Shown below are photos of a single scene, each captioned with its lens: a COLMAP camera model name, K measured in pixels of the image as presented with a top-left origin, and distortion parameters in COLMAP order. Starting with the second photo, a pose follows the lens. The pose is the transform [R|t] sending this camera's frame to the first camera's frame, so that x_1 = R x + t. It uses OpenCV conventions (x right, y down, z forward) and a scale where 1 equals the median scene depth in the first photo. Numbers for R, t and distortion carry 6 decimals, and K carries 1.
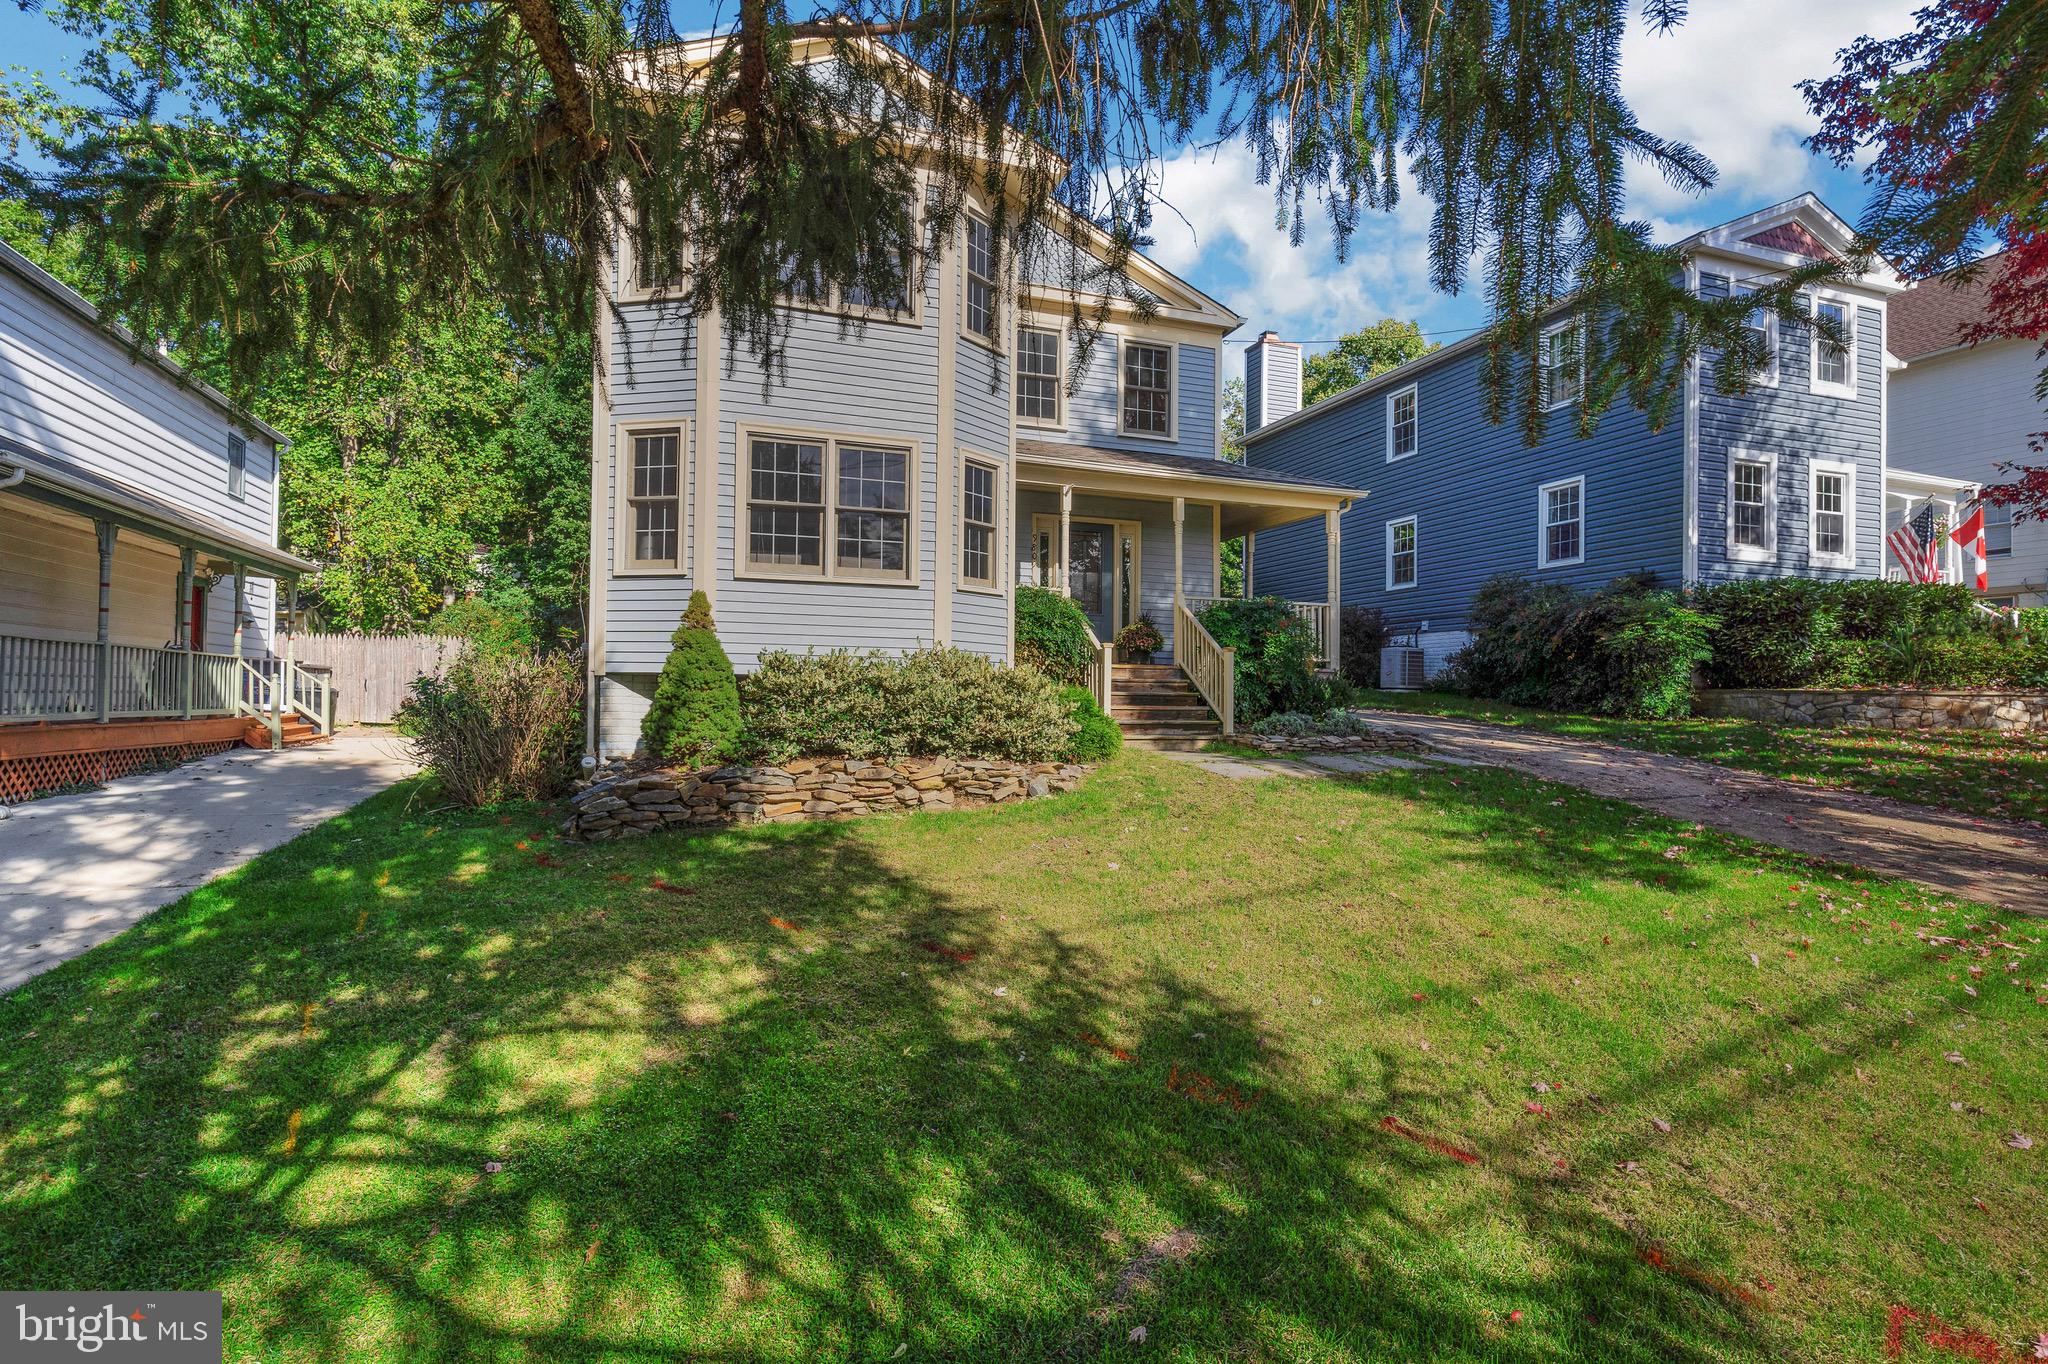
lens RADIAL K [[983.6, 0, 1017.9], [0, 983.6, 688.2], [0, 0, 1]] dist [-0.004027, -0.002977]
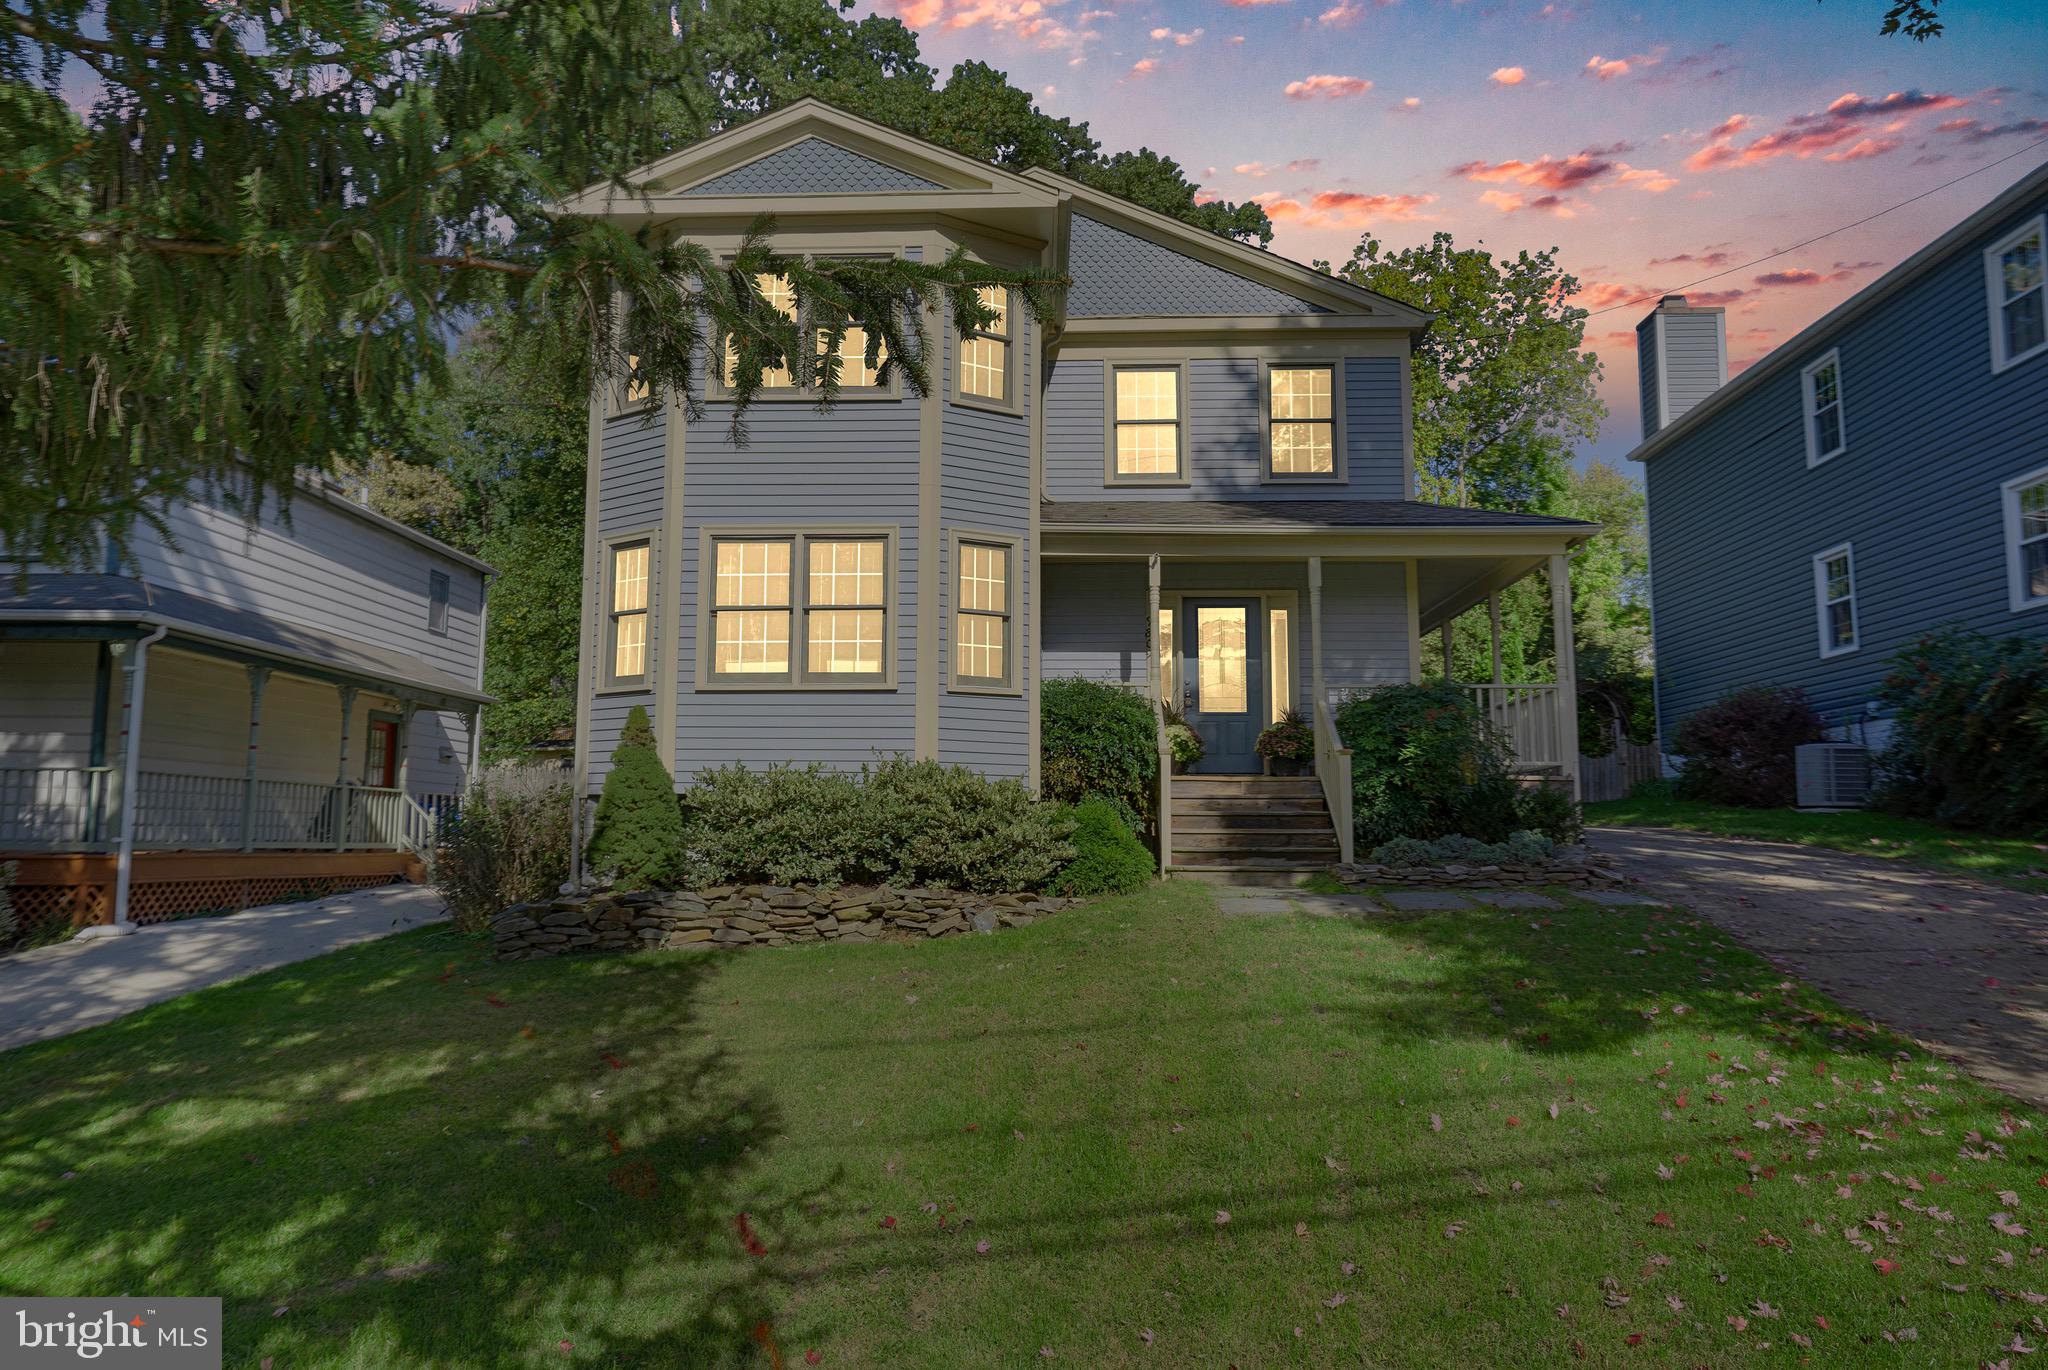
lens RADIAL K [[1366.3, 0, 1028.6], [0, 1366.3, 687.9], [0, 0, 1]] dist [-0.023024, 0.020490]
pose [[0.926689, -0.048685, -0.372663, 0.462977], [0.009266, 0.994232, -0.106846, 0.025394], [0.375716, 0.095560, 0.921795, -0.073903]]
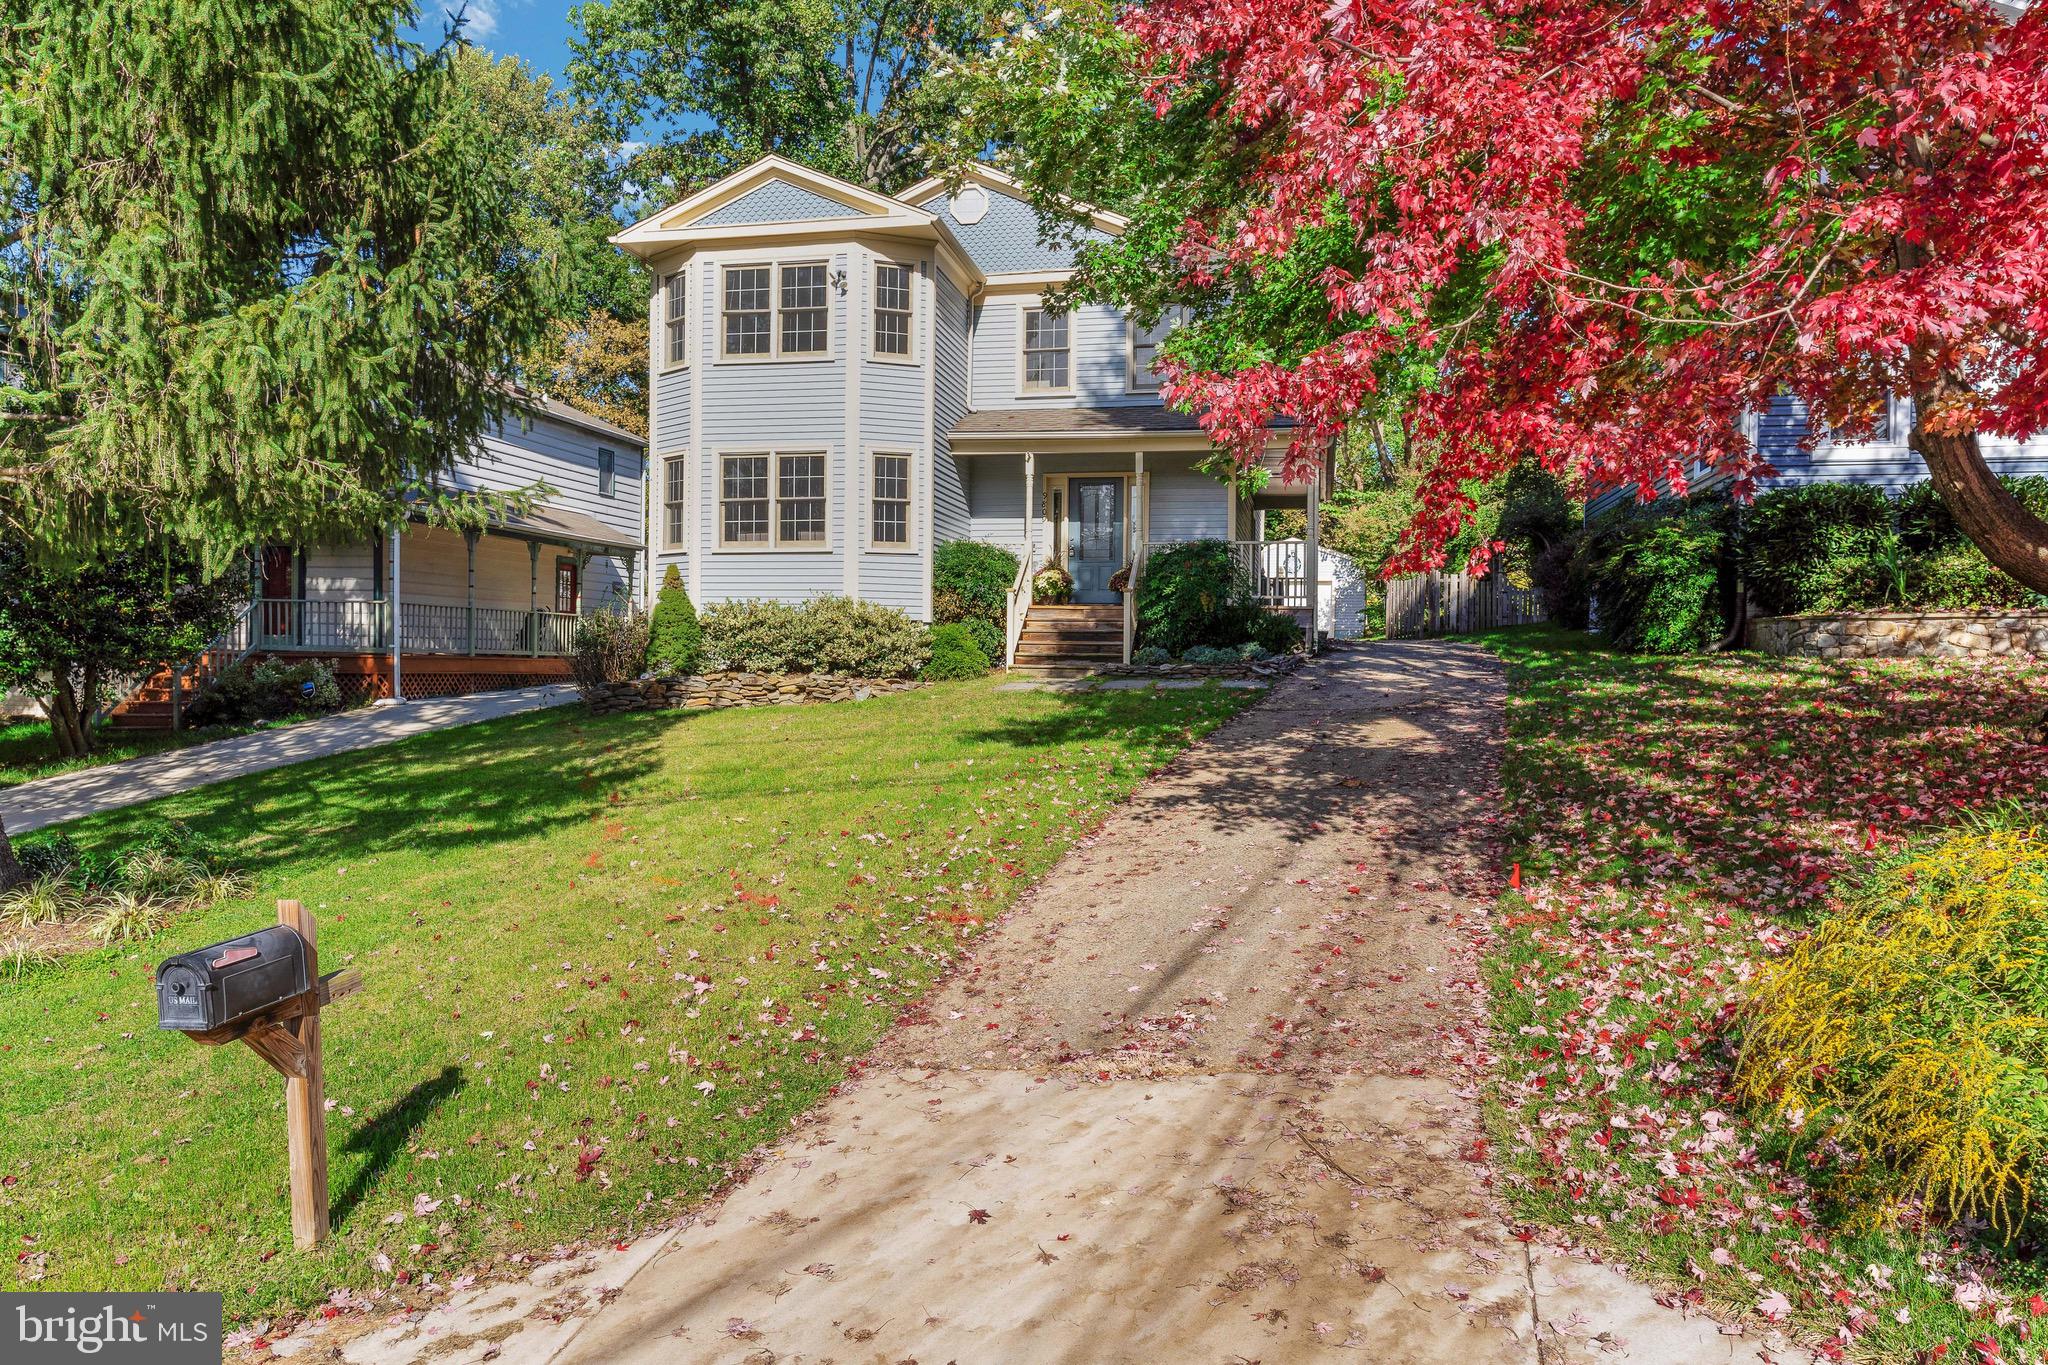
lens RADIAL K [[1414.8, 0, 1023.0], [0, 1414.8, 672.7], [0, 0, 1]] dist [-0.023453, -0.003041]
pose [[0.844180, 0.002336, -0.536055, 1.189381], [0.003760, 0.999940, 0.010279, 0.046186], [0.536046, -0.010693, 0.844121, -0.525646]]
